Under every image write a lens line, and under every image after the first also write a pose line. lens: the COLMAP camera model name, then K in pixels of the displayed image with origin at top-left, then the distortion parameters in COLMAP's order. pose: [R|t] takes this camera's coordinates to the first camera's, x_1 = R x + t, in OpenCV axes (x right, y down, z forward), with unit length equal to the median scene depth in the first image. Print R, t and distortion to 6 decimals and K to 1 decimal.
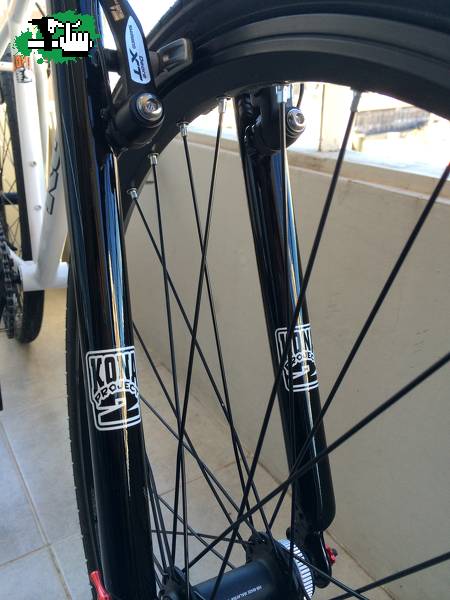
lens RADIAL K [[520.5, 0, 225.0], [0, 520.5, 300.0], [0, 0, 1]] dist [0.047110, -0.003164]
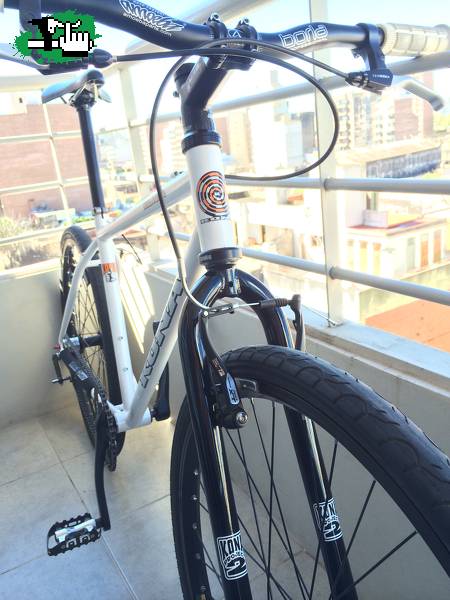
lens RADIAL K [[520.5, 0, 225.0], [0, 520.5, 300.0], [0, 0, 1]] dist [0.047110, -0.003164]
pose [[0.993956, -0.097236, -0.050967, -0.041594], [0.091136, 0.989660, -0.110762, -0.452432], [0.061210, 0.105448, 0.992539, -0.842157]]
